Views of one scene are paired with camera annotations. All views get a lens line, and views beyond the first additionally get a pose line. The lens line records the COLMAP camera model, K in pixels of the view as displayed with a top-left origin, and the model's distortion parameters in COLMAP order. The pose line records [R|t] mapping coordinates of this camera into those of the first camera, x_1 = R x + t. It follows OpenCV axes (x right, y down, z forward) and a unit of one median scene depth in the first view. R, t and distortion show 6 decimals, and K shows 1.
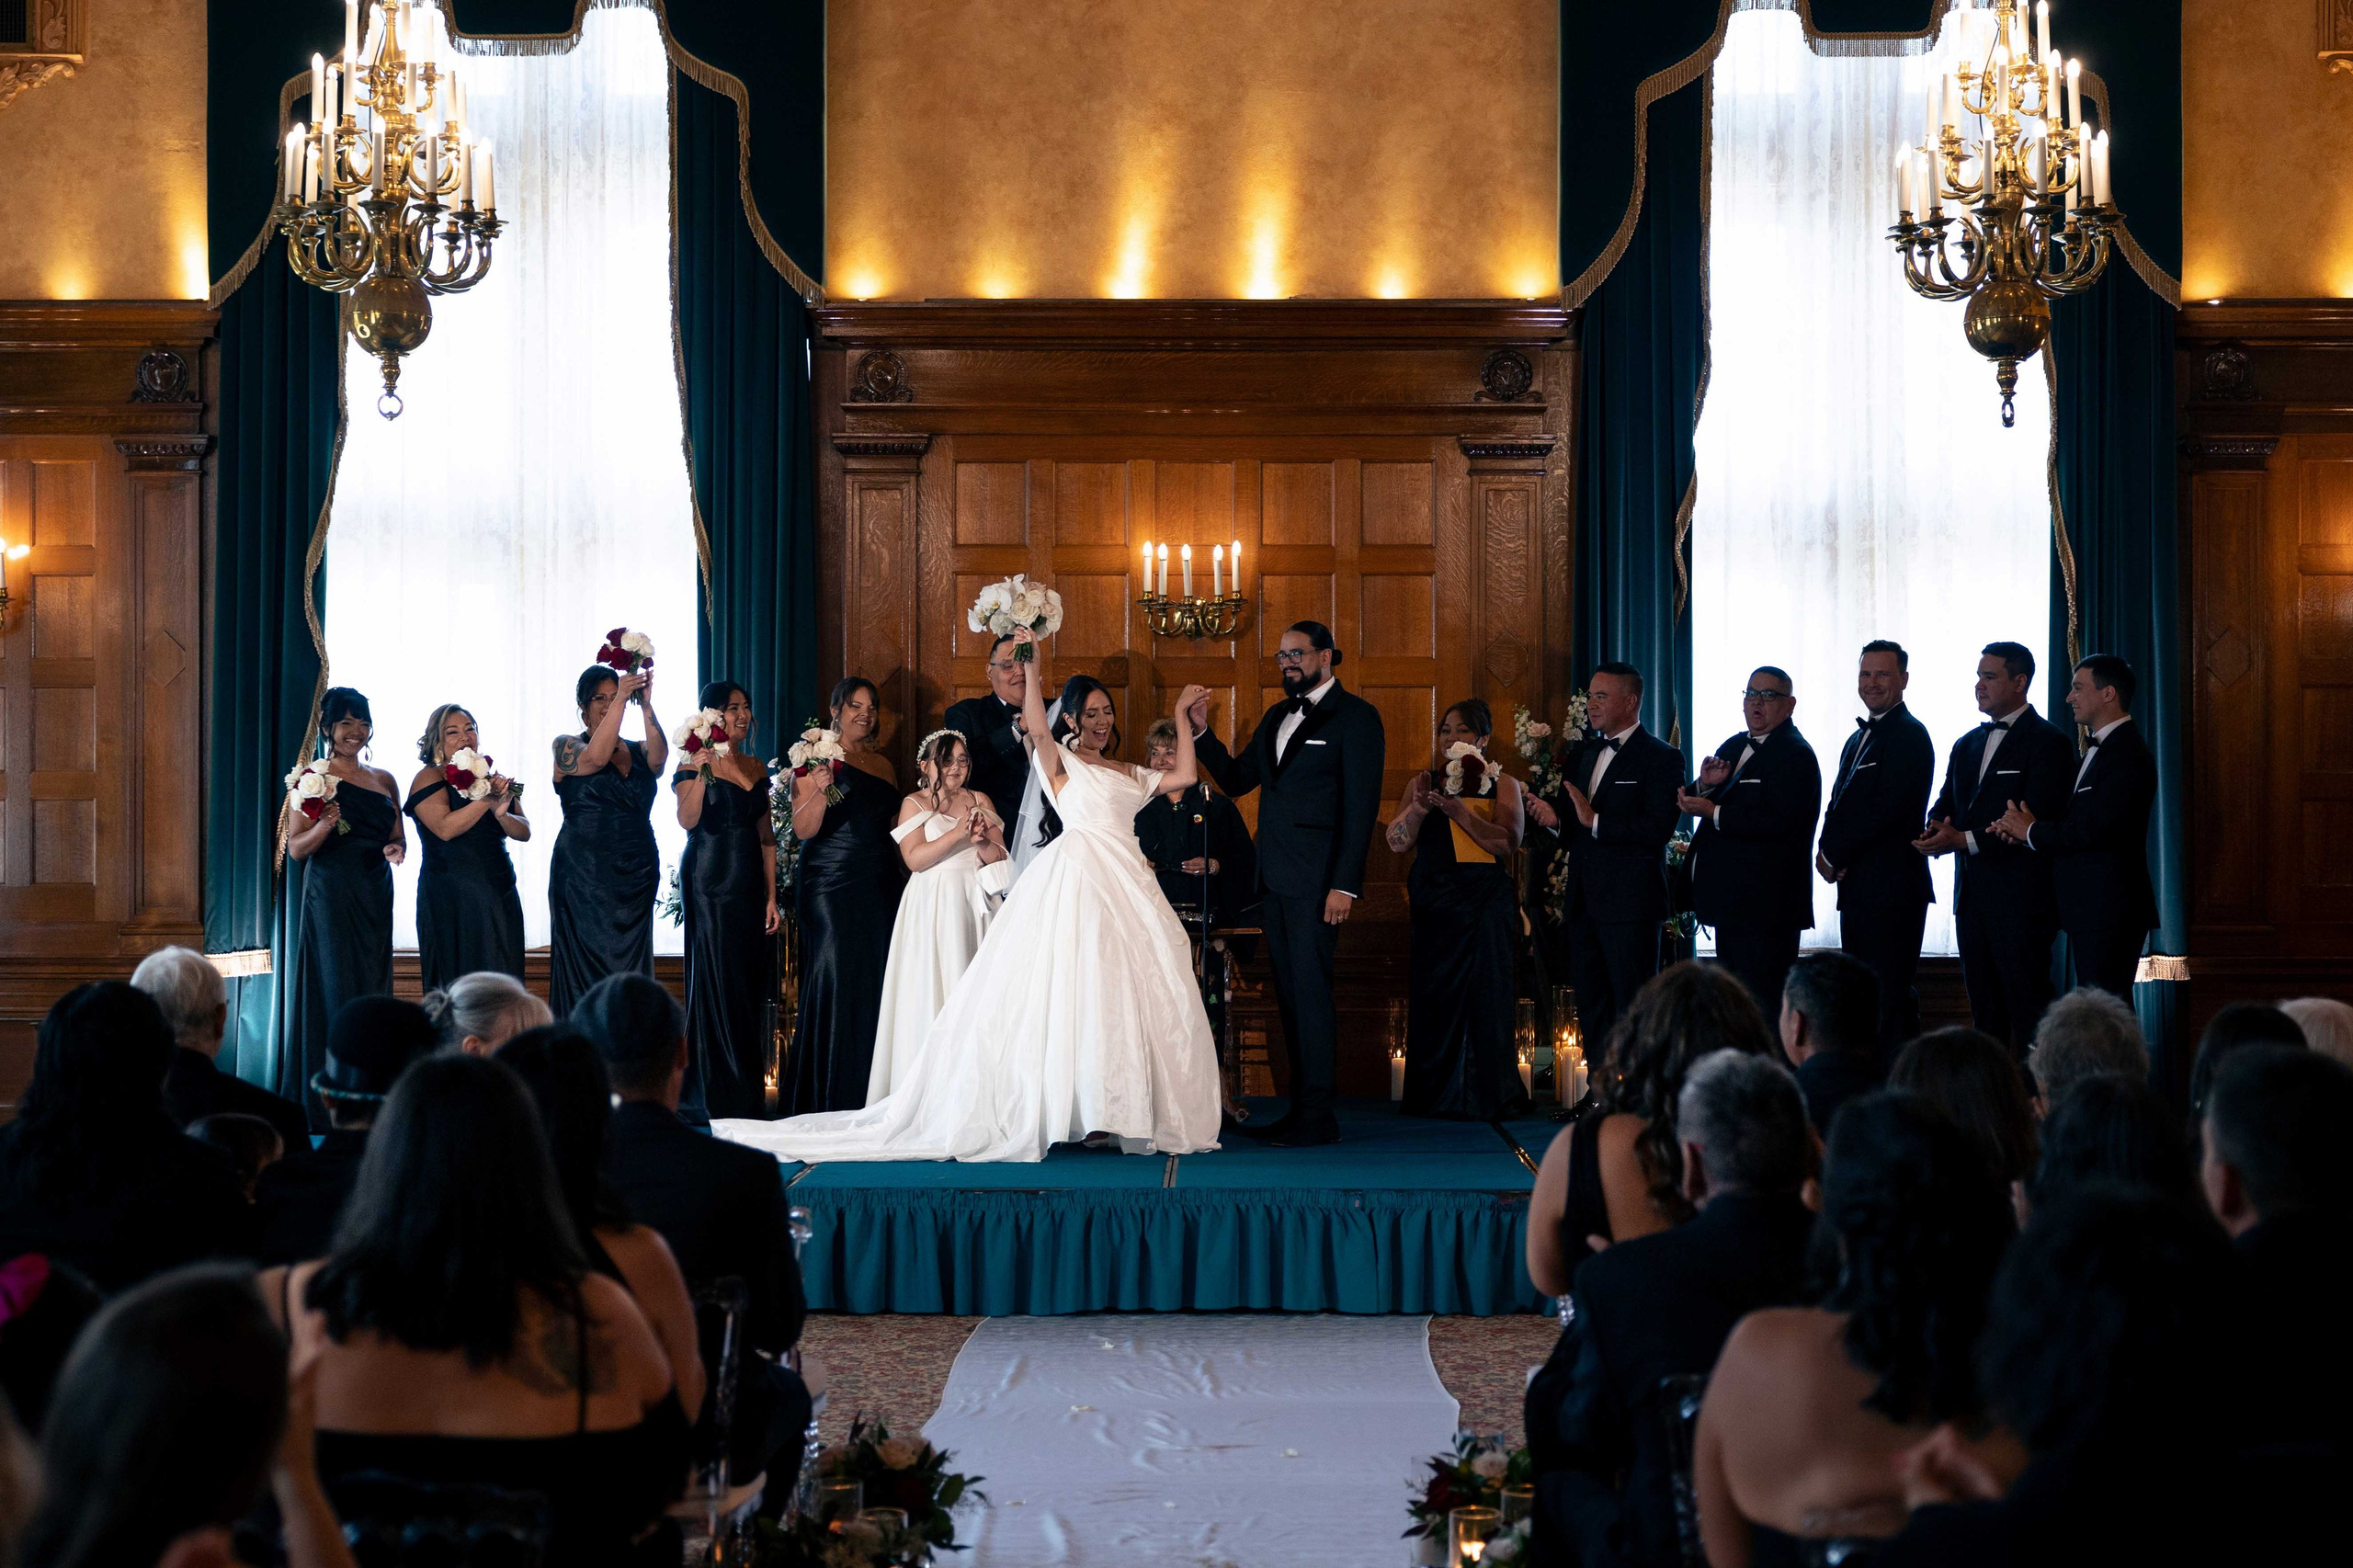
lens RADIAL K [[3410.6, 0, 1176.5], [0, 3410.6, 784.0], [0, 0, 1]] dist [-0.011265, 0.165291]
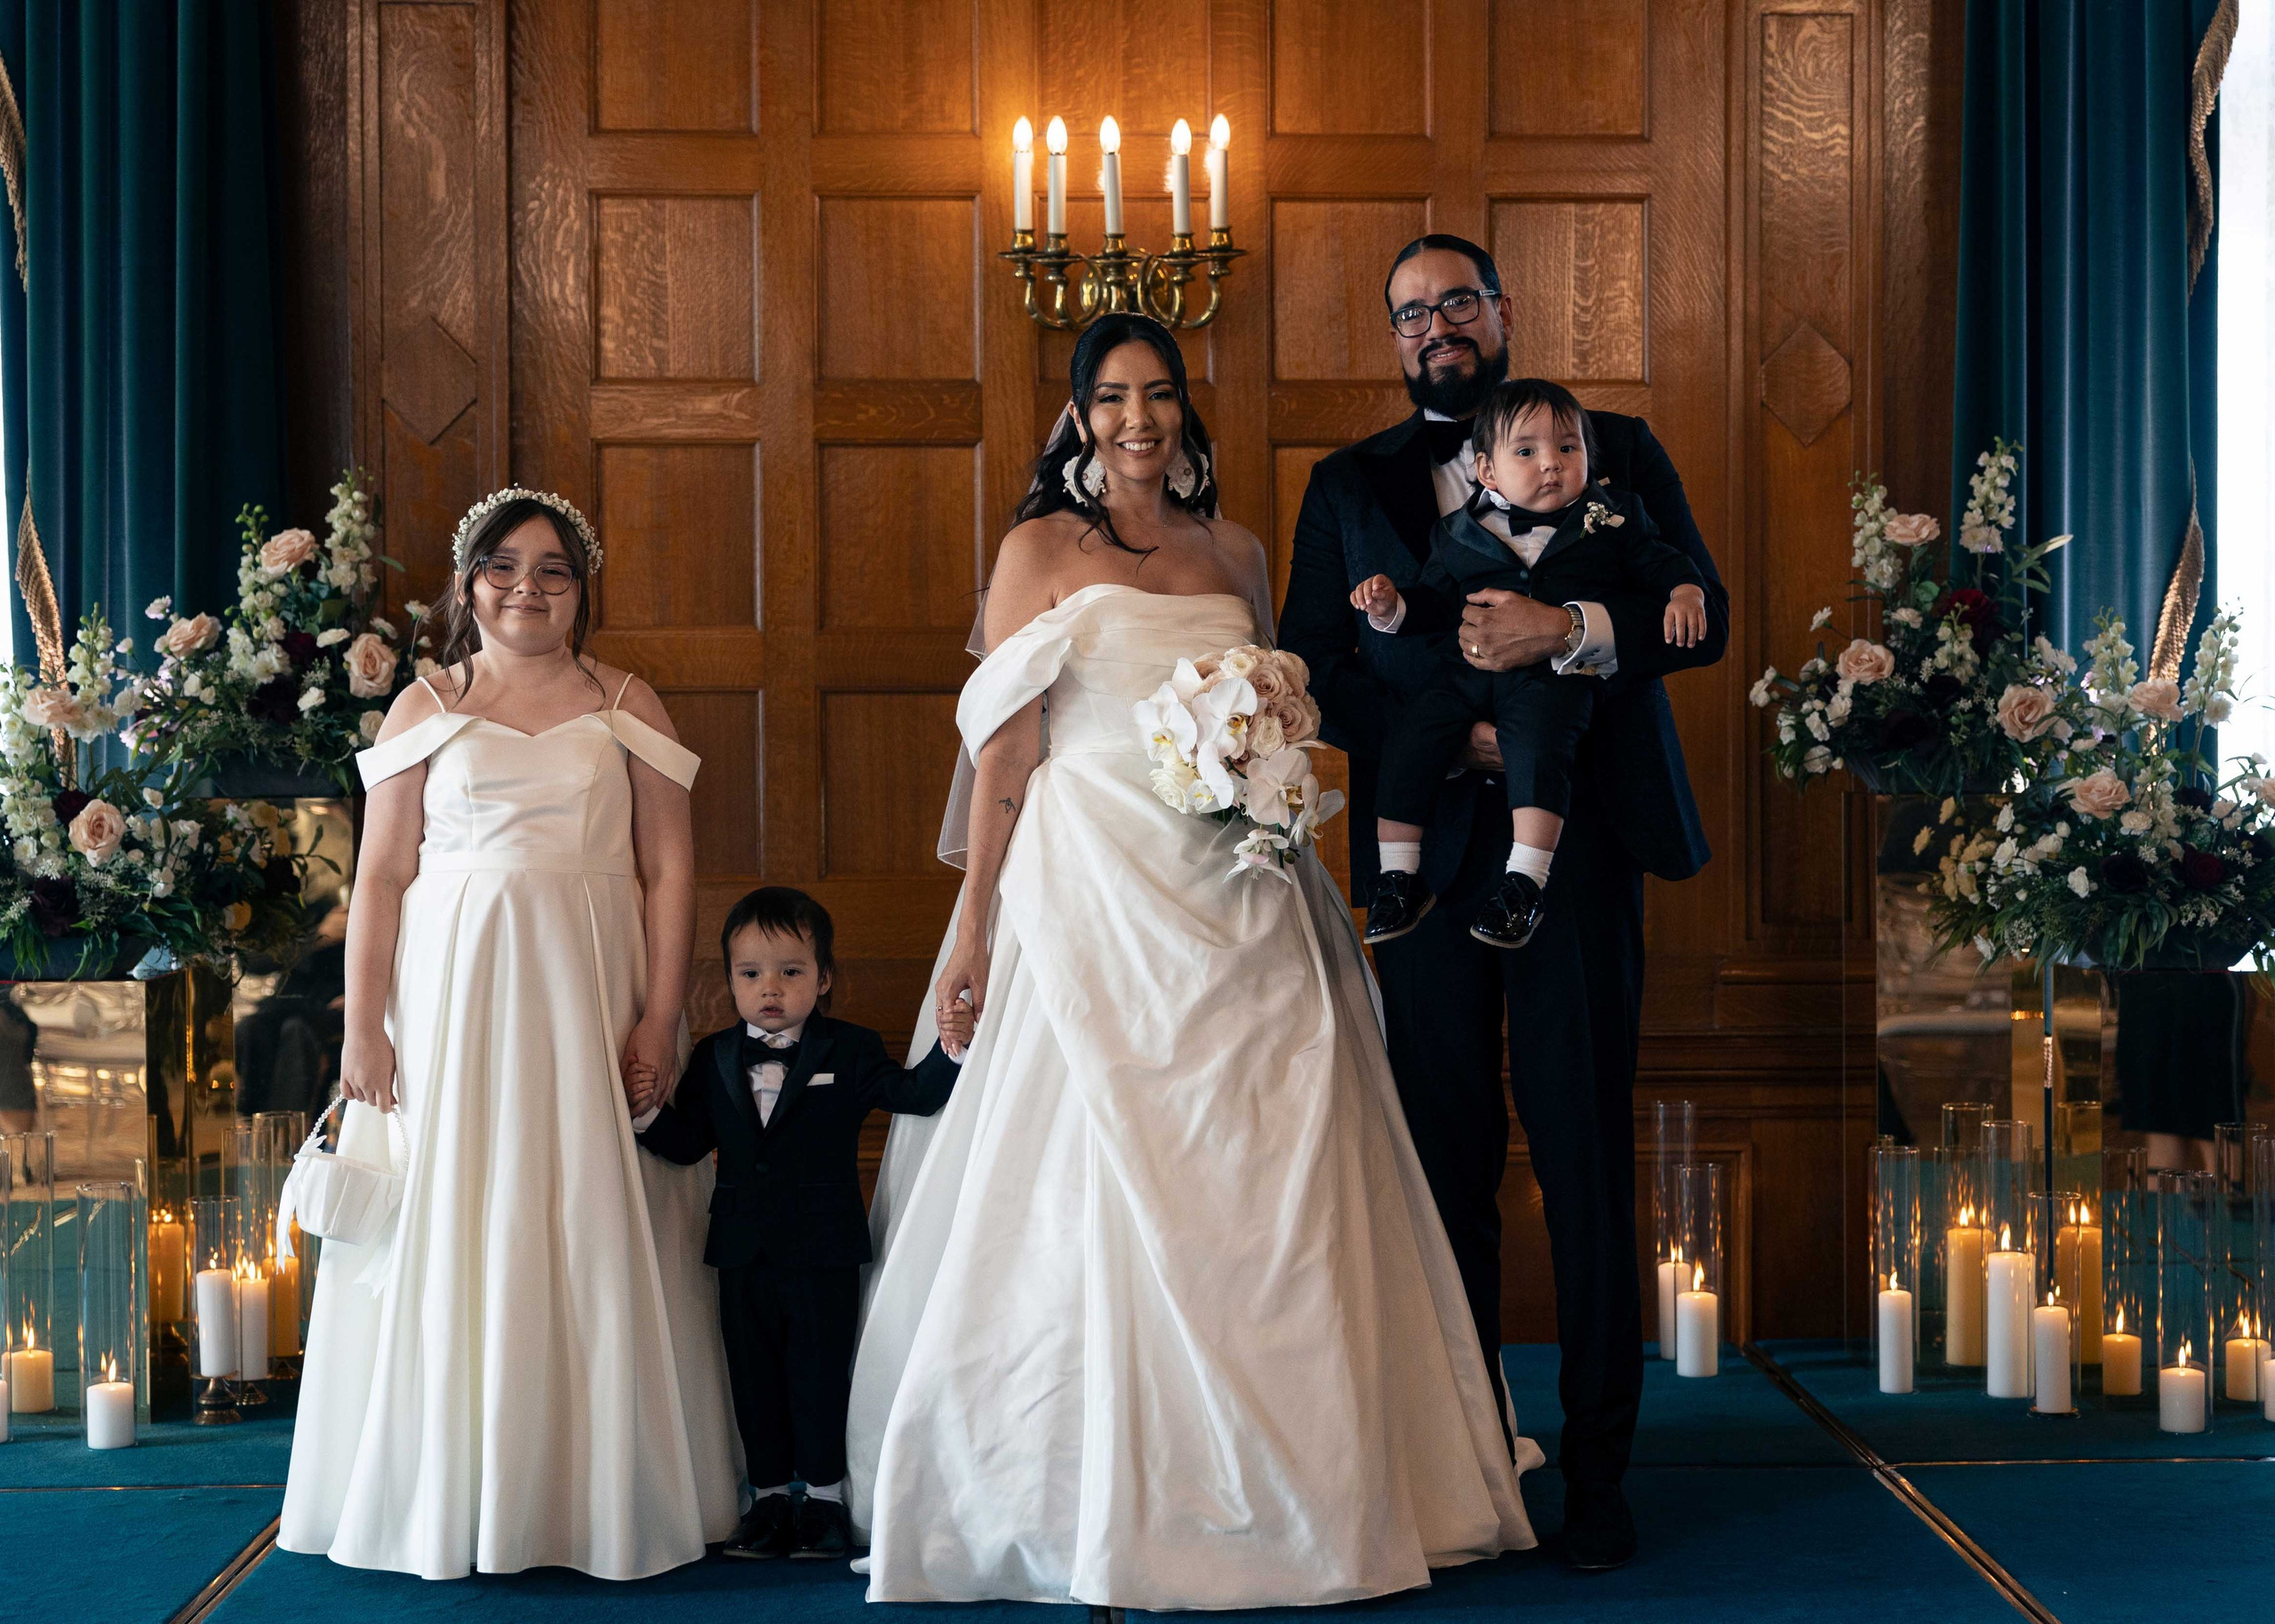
lens RADIAL K [[3365.8, 0, 1137.5], [0, 3365.8, 812.0], [0, 0, 1]] dist [0.025928, -0.004188]
pose [[0.999151, -0.004717, 0.040925, -0.011882], [0.003967, 0.999823, 0.018388, 0.012130], [-0.041005, -0.018210, 0.998993, 0.549717]]
